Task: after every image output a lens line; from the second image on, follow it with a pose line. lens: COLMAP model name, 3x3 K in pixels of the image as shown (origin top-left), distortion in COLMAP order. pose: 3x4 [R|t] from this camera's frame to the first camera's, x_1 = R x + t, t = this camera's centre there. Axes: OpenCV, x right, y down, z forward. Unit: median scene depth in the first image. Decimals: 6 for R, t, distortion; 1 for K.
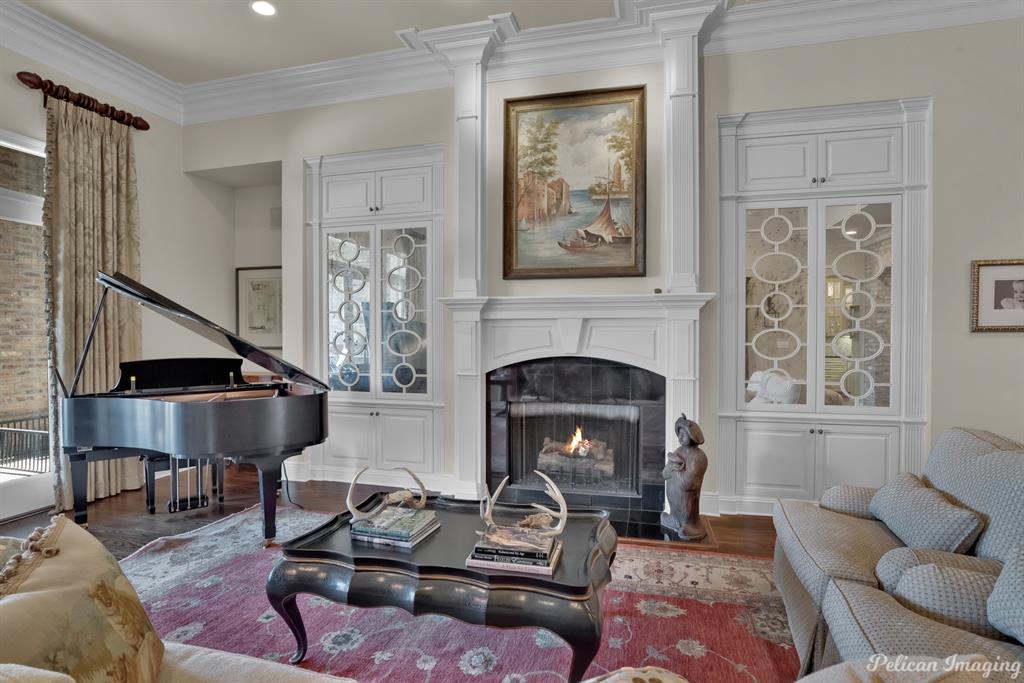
lens RADIAL K [[519.4, 0, 513.5], [0, 519.4, 342.6], [0, 0, 1]] dist [-0.033813, 0.004424]
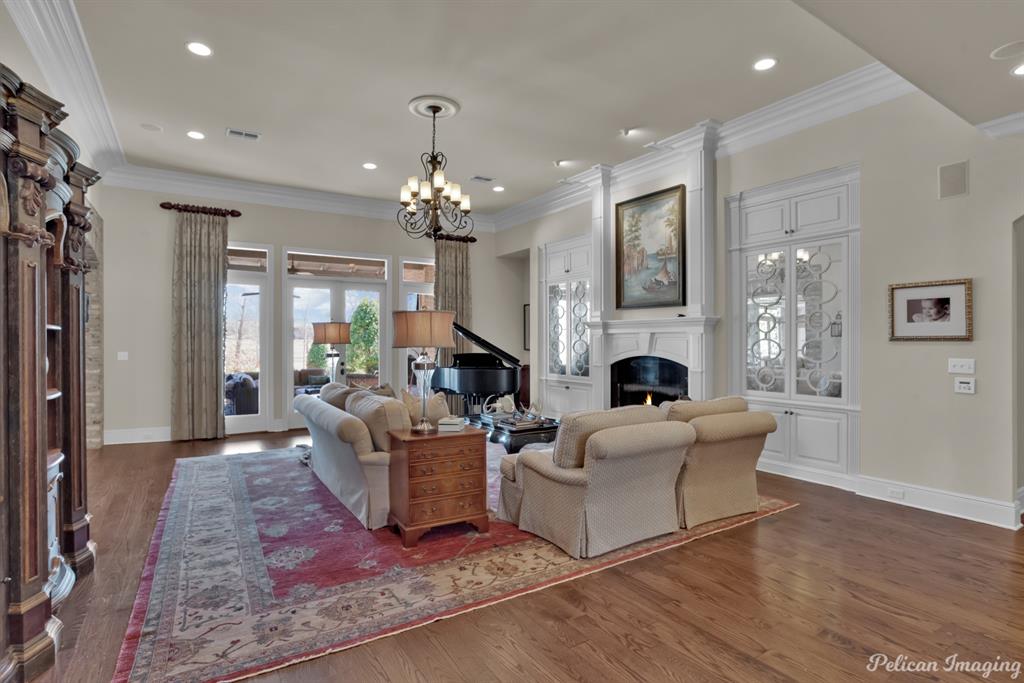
lens RADIAL K [[519.4, 0, 510.8], [0, 519.4, 340.9], [0, 0, 1]] dist [-0.033813, 0.004424]
pose [[0.738698, -0.002202, -0.674033, 0.897939], [-0.006540, 0.999924, -0.010434, -0.001057], [0.674005, 0.012116, 0.738628, -0.496567]]
